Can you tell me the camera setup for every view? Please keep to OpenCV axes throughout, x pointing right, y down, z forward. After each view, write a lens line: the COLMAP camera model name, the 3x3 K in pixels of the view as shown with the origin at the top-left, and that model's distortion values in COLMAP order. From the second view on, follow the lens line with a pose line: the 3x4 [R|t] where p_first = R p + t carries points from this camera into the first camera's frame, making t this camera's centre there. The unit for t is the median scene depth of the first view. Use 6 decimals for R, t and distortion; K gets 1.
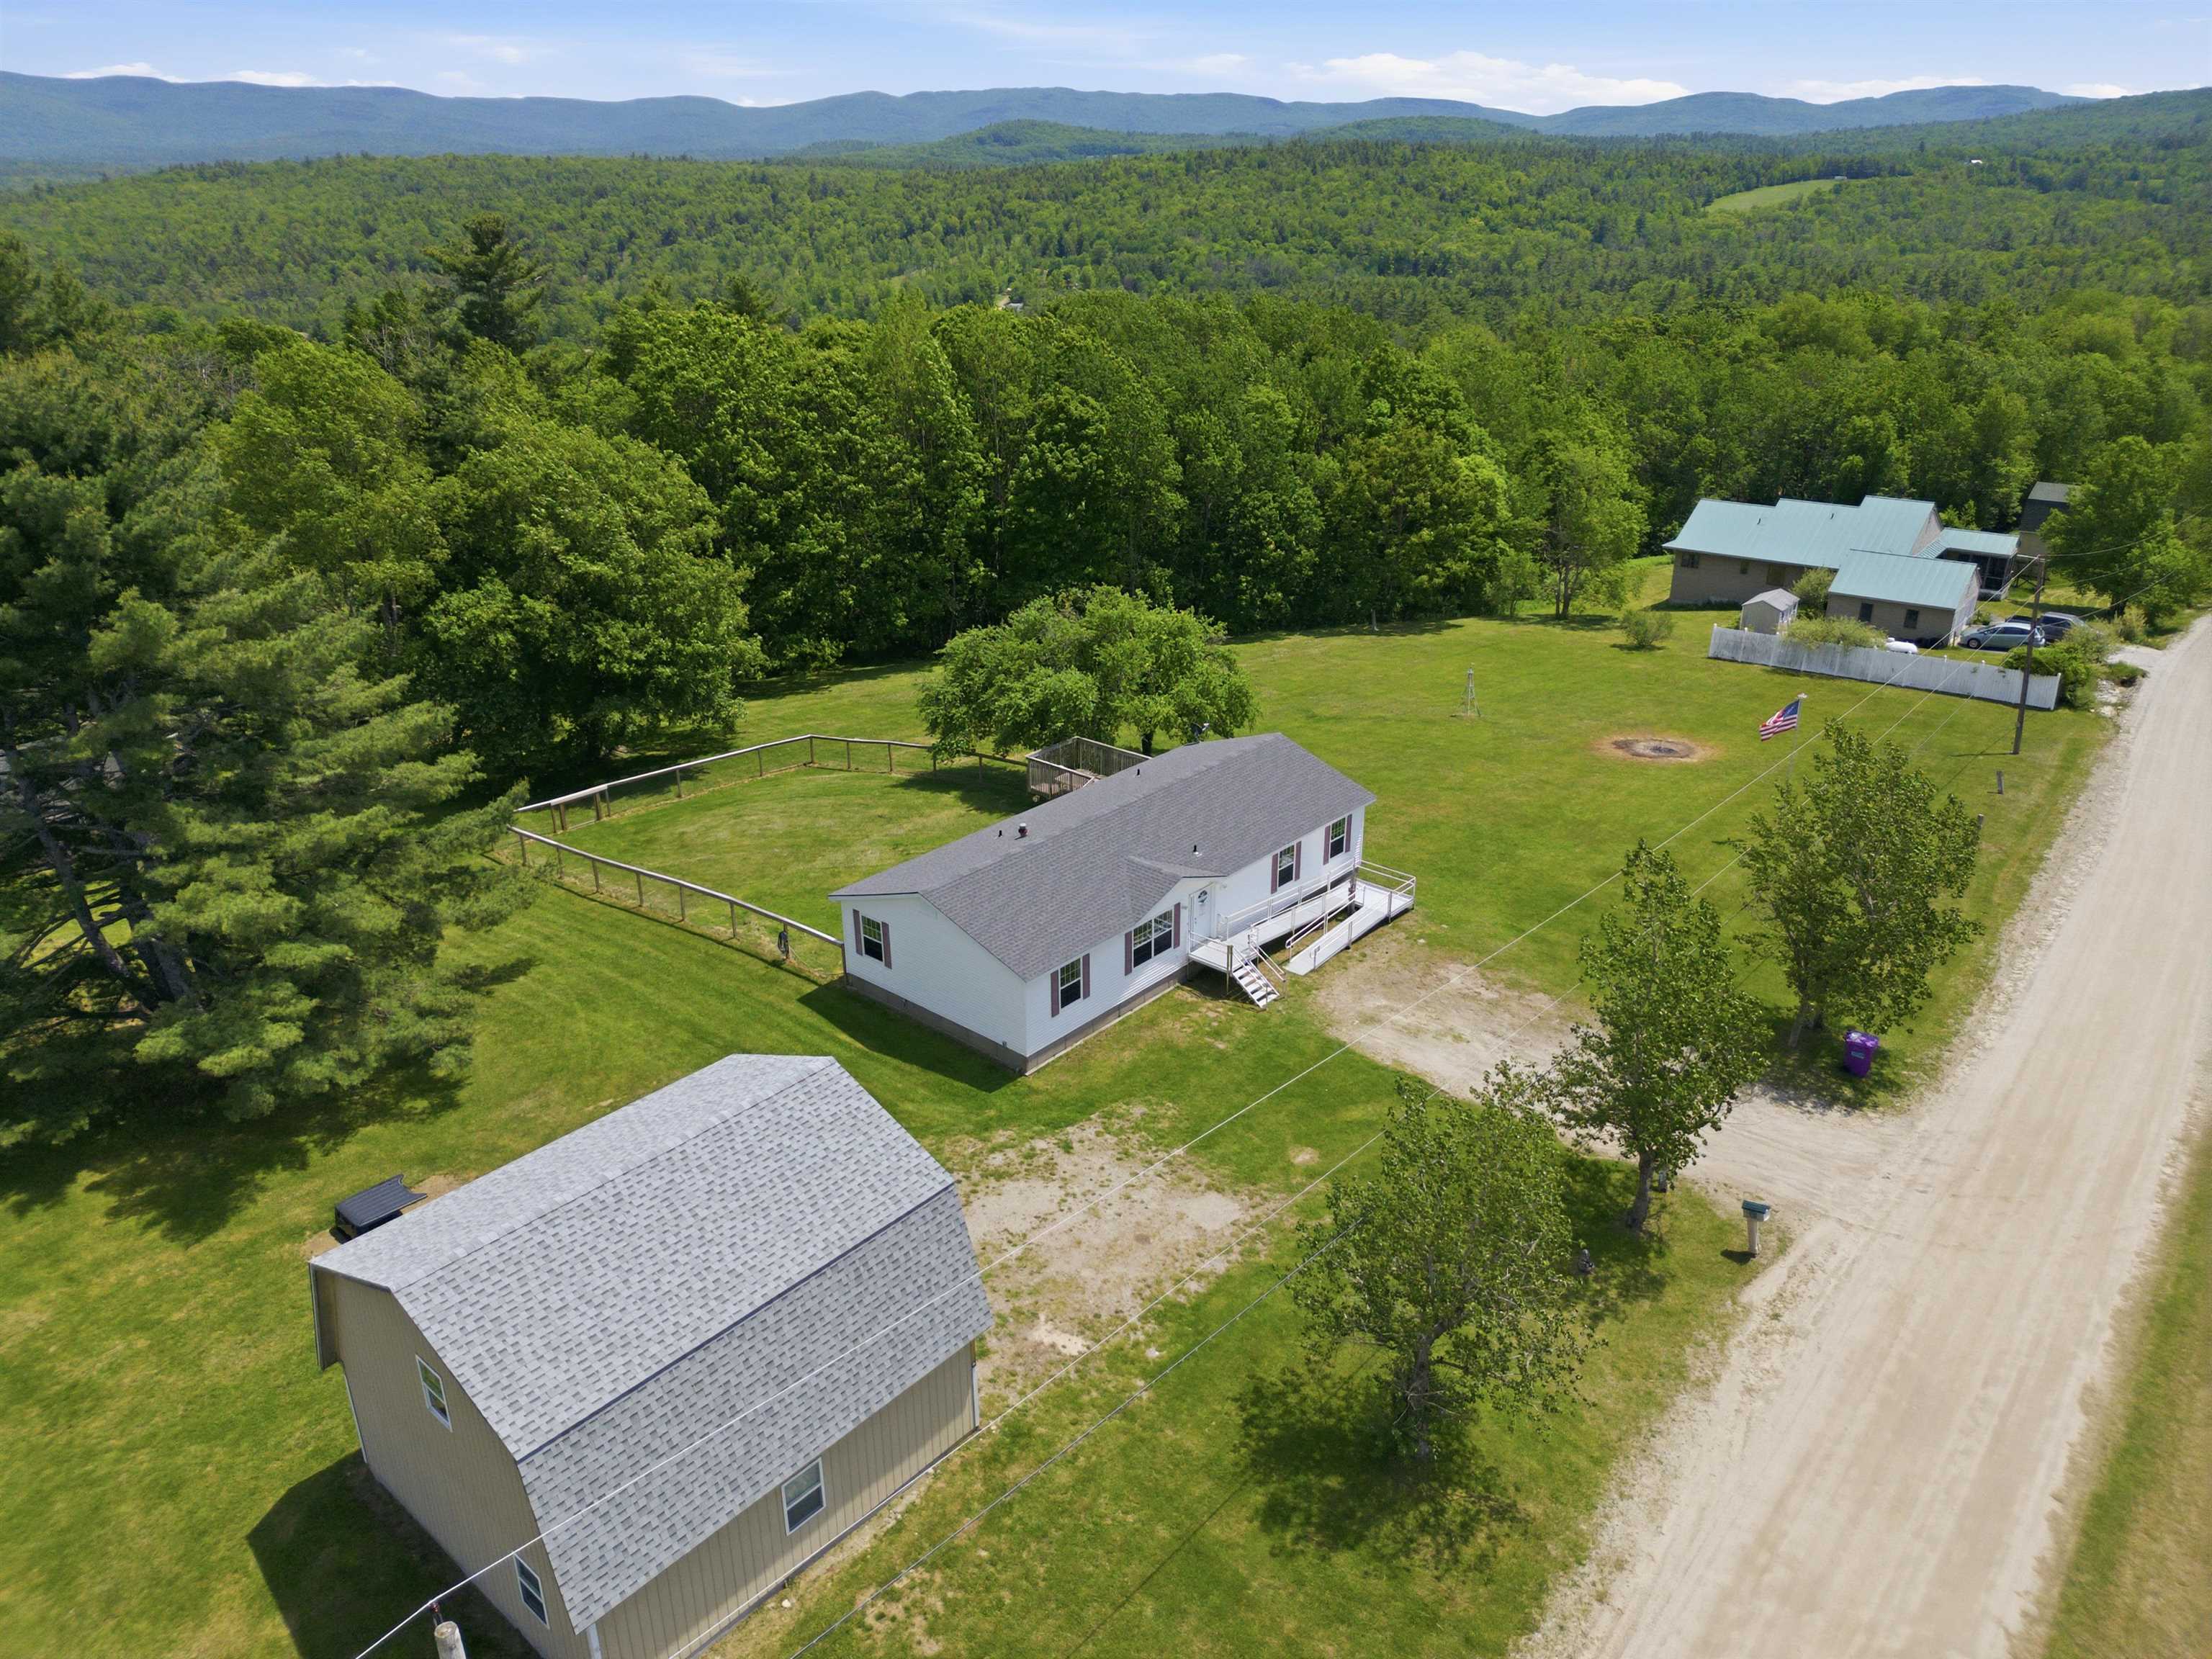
lens RADIAL K [[1548.7, 0, 1098.7], [0, 1548.7, 830.7], [0, 0, 1]] dist [0.052764, -0.043052]
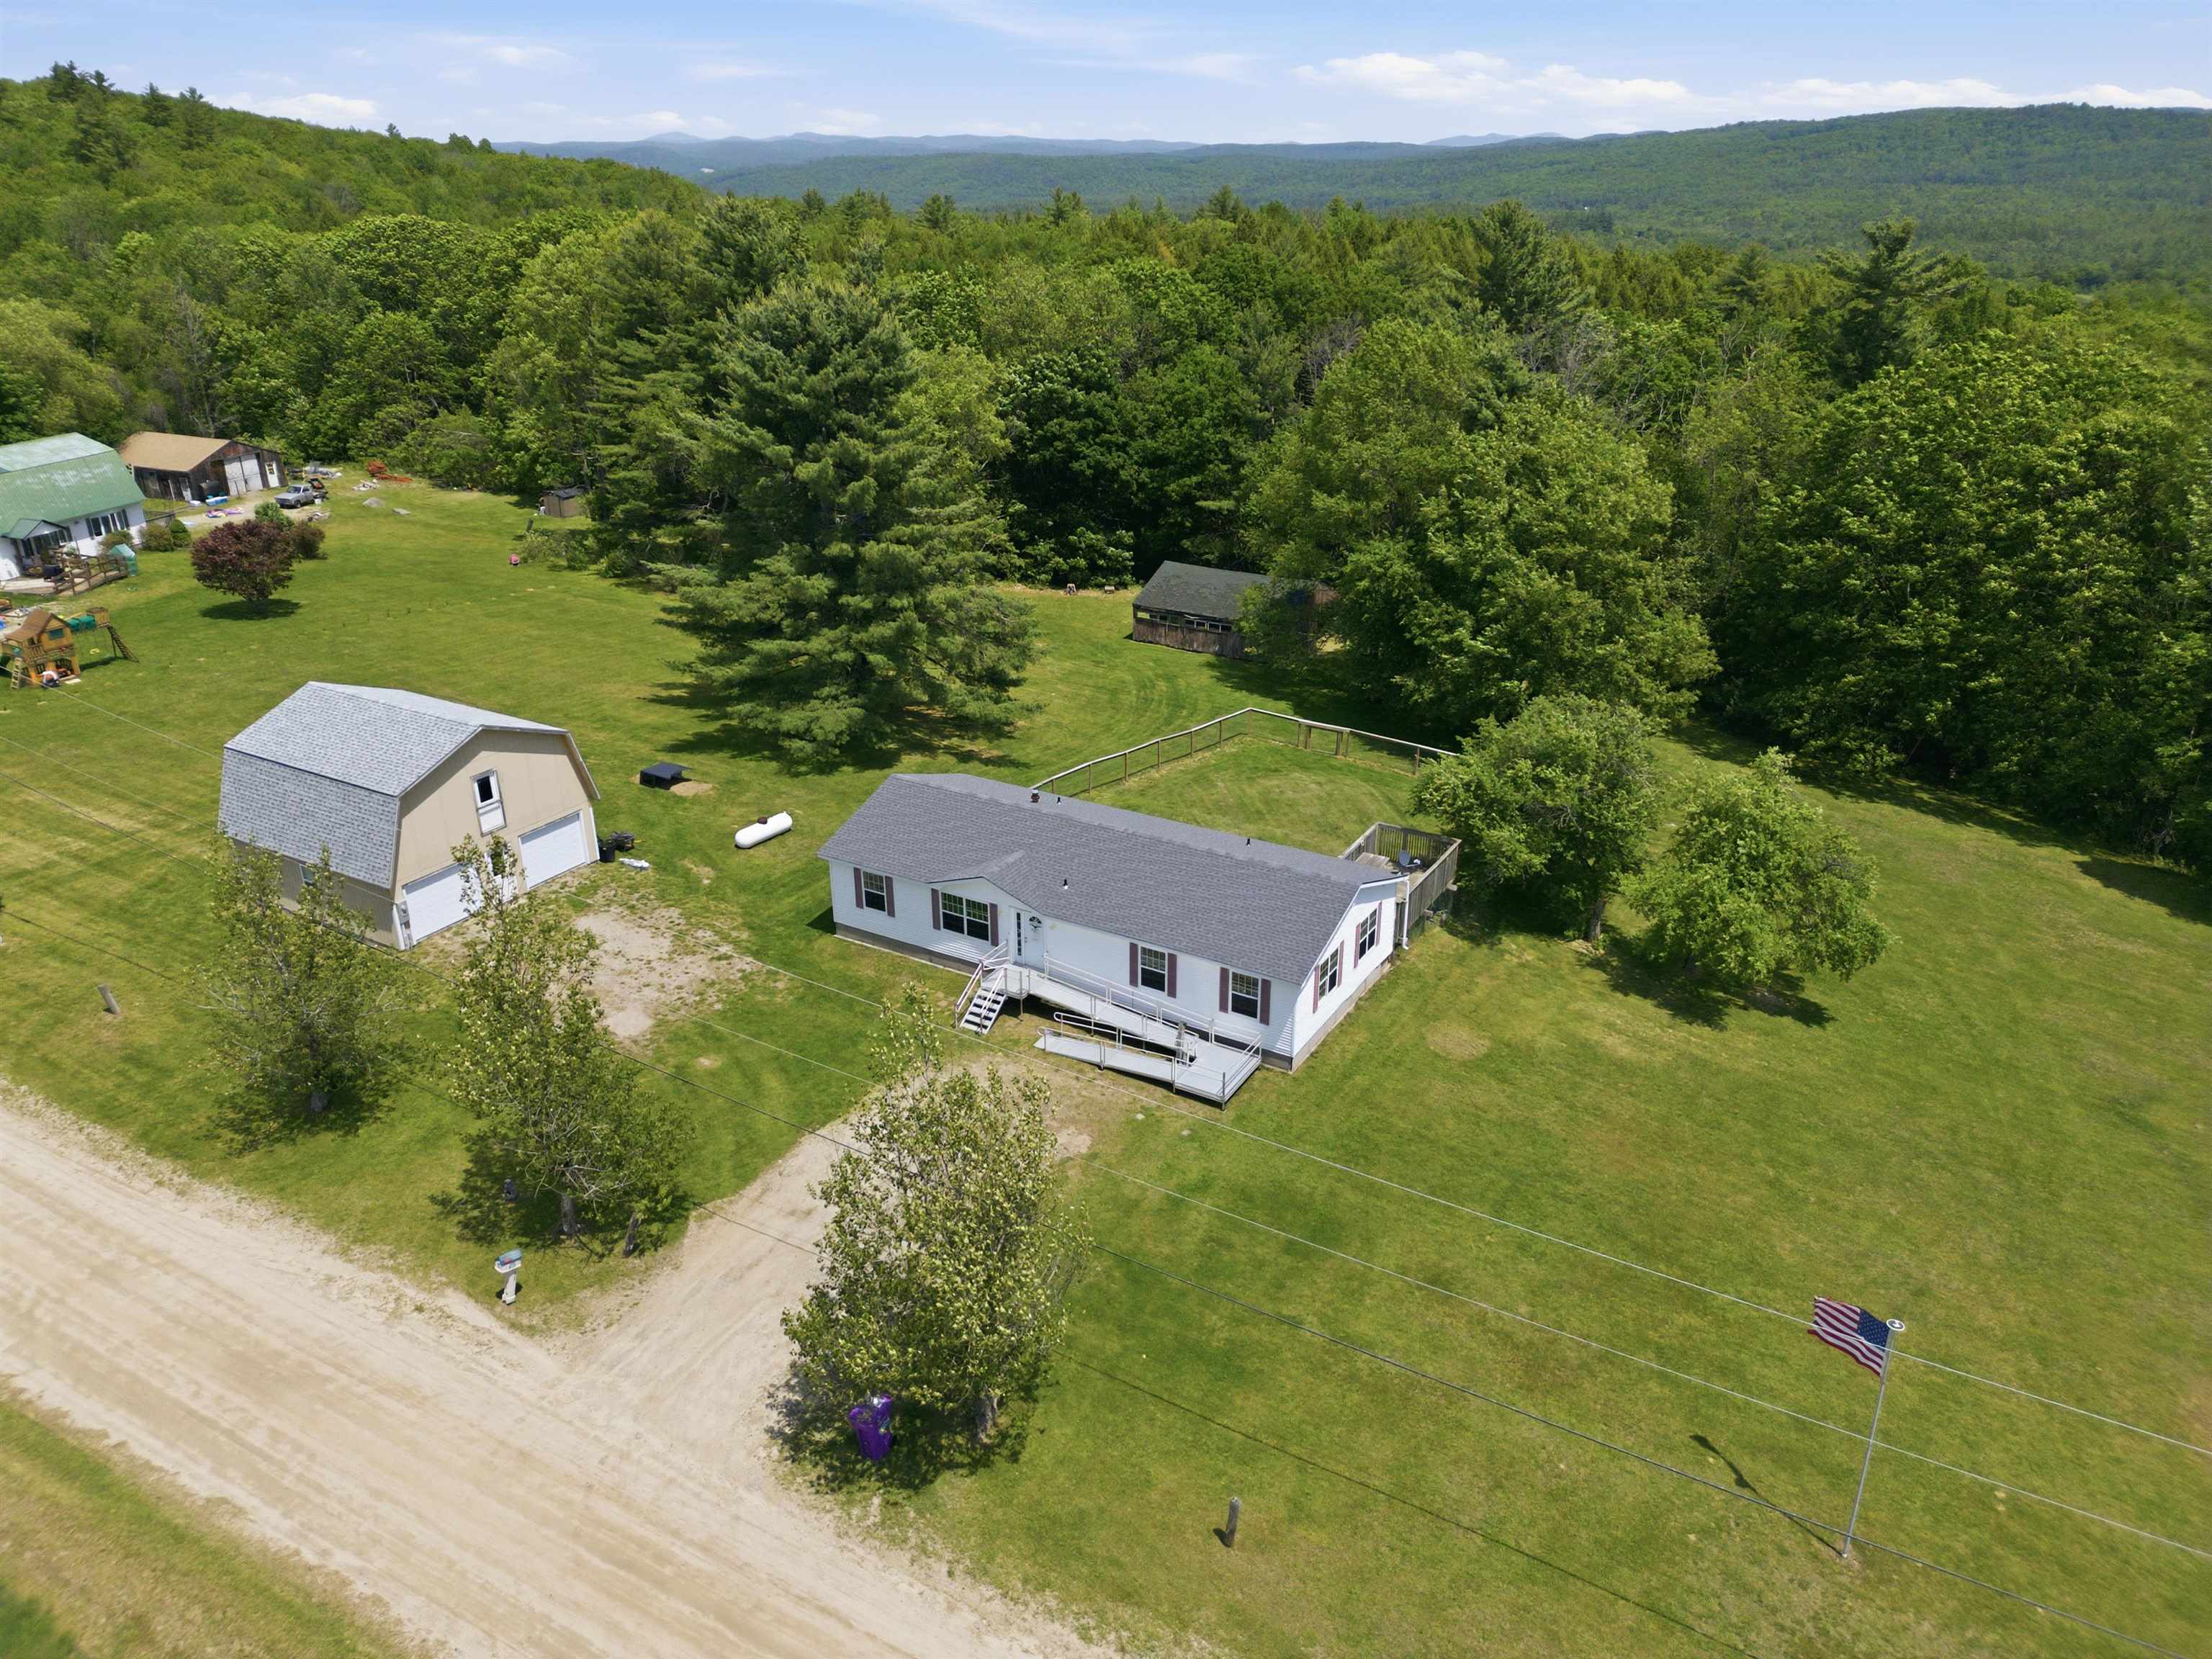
lens RADIAL K [[1548.7, 0, 1094.6], [0, 1548.7, 821.2], [0, 0, 1]] dist [0.052764, -0.043052]
pose [[0.183073, 0.392602, -0.901303, 0.977820], [-0.385173, 0.872147, 0.301666, -0.340628], [0.904503, 0.291931, 0.310886, 0.726298]]
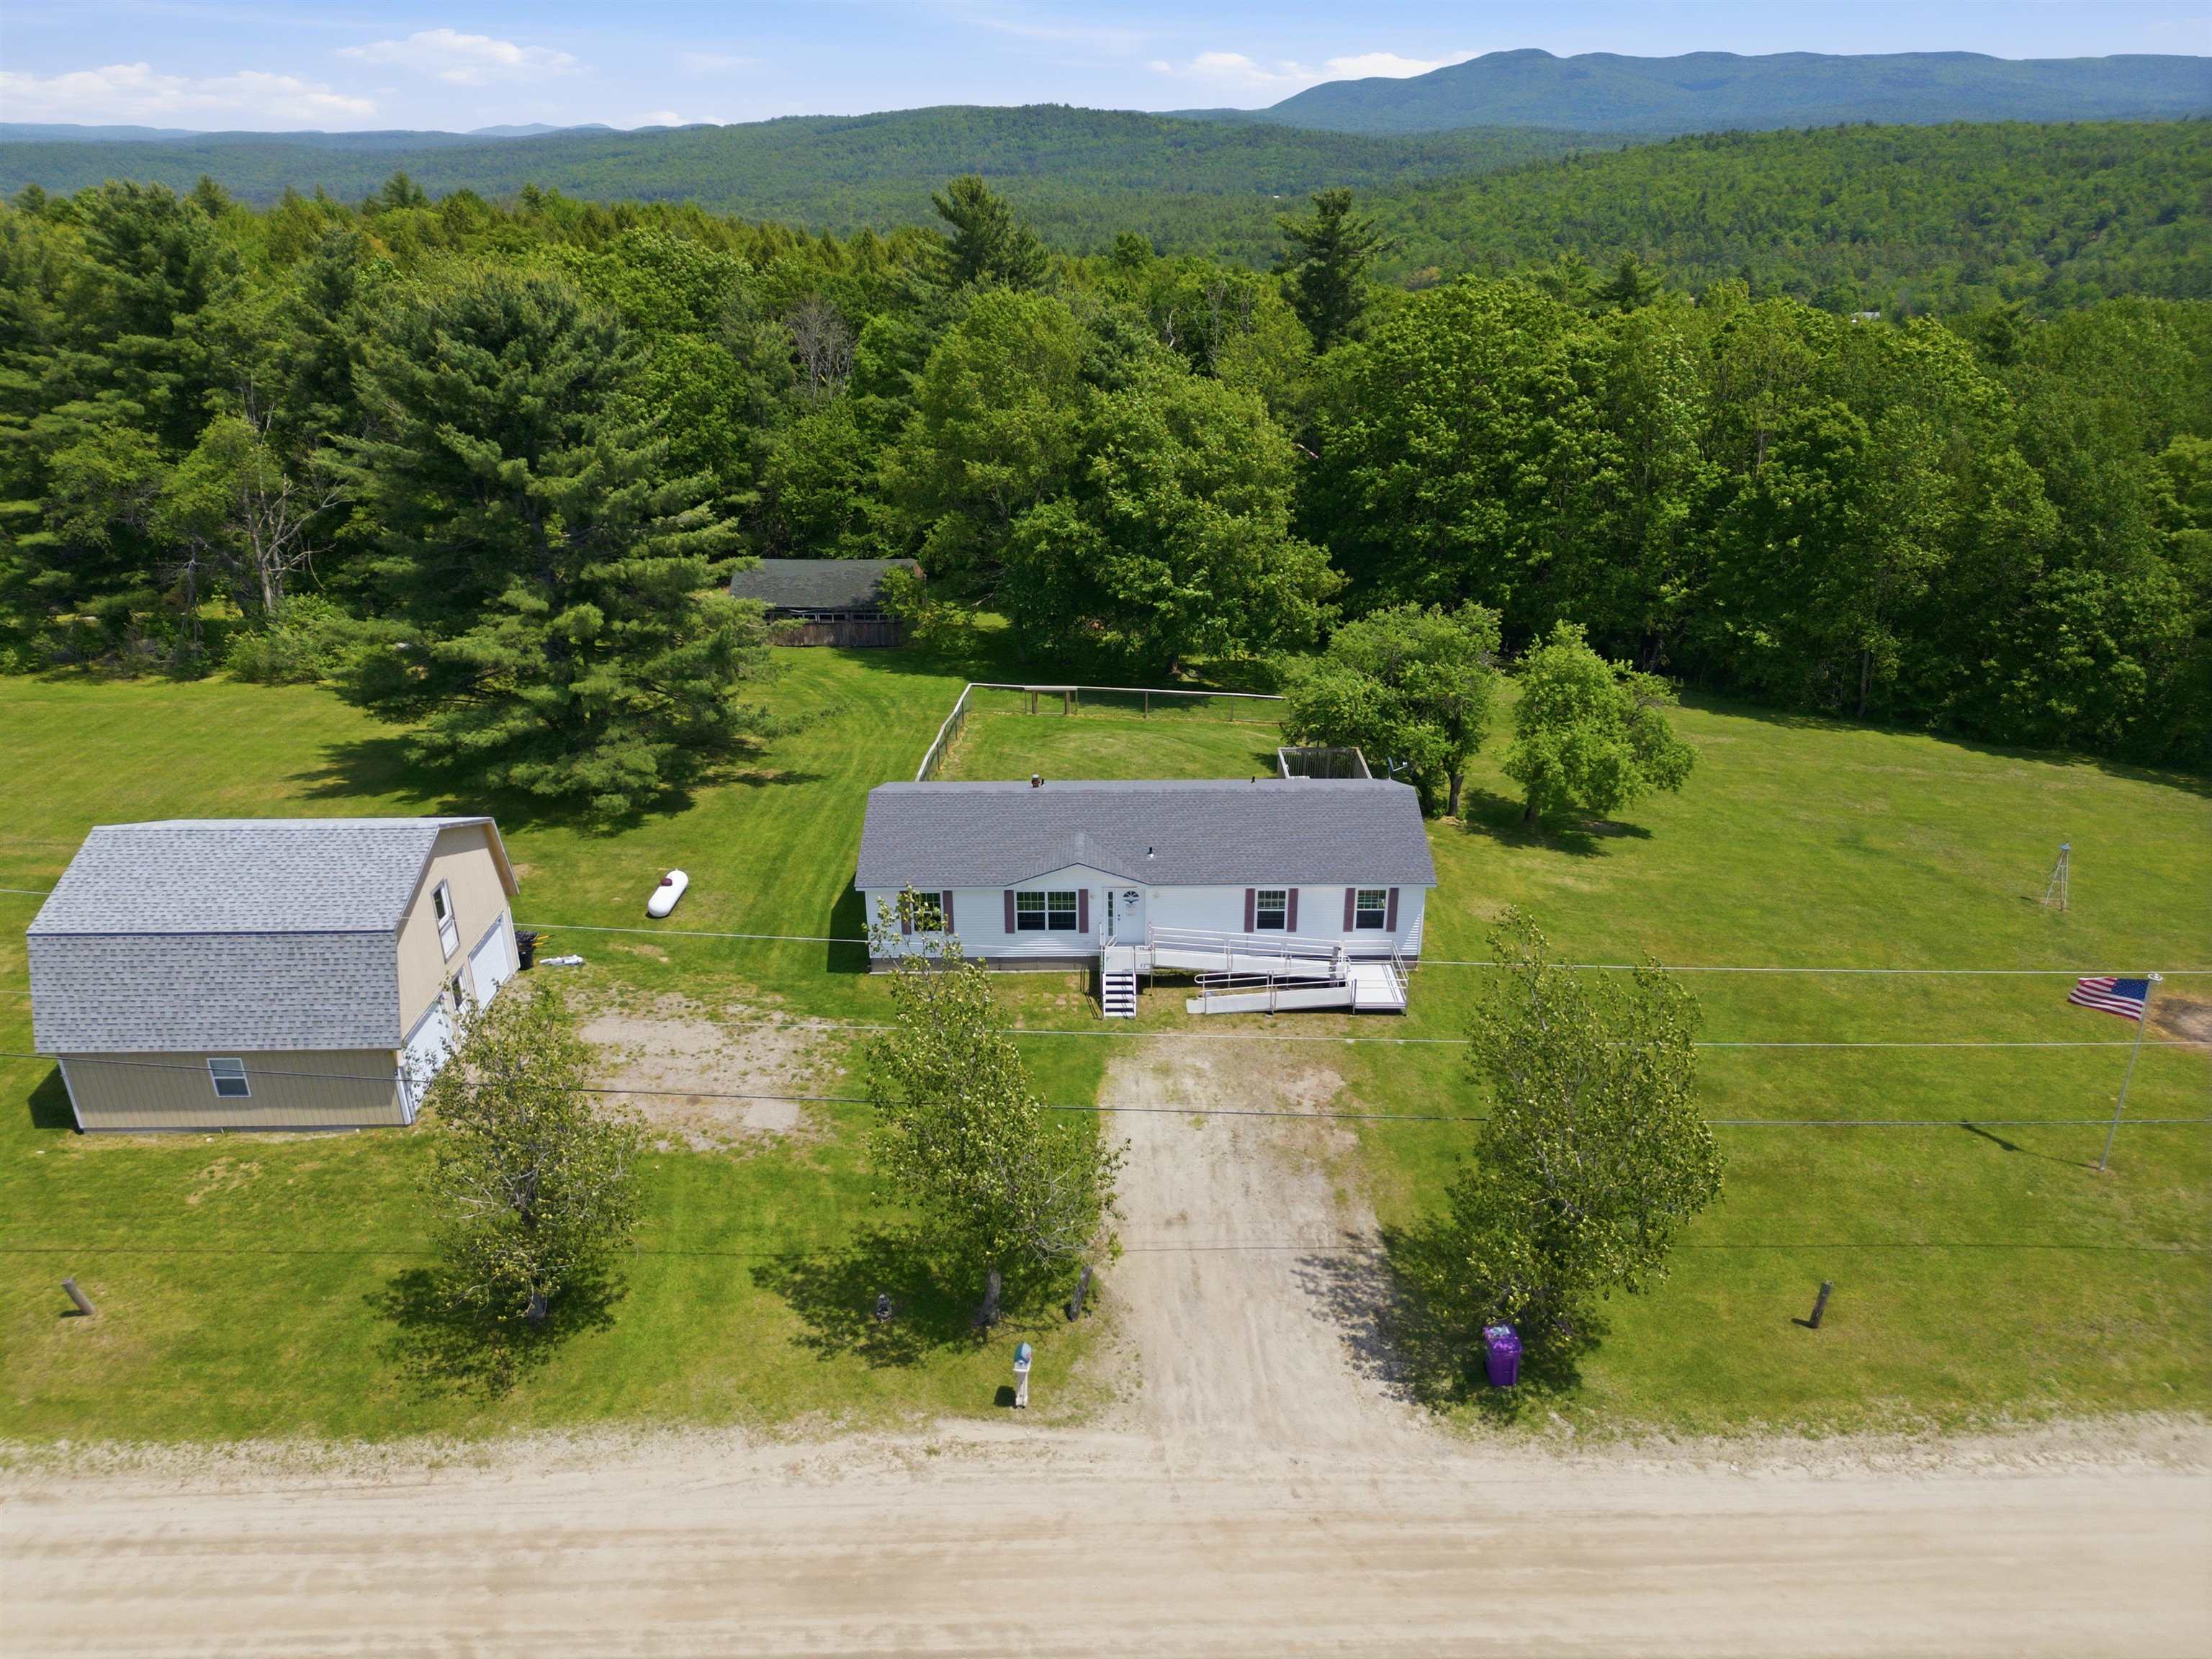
lens RADIAL K [[1548.7, 0, 1097.0], [0, 1548.7, 832.2], [0, 0, 1]] dist [0.052764, -0.043052]
pose [[0.664218, 0.306049, -0.682018, 0.731549], [-0.293950, 0.945786, 0.138135, -0.129371], [0.687319, 0.108728, 0.718172, 0.283399]]
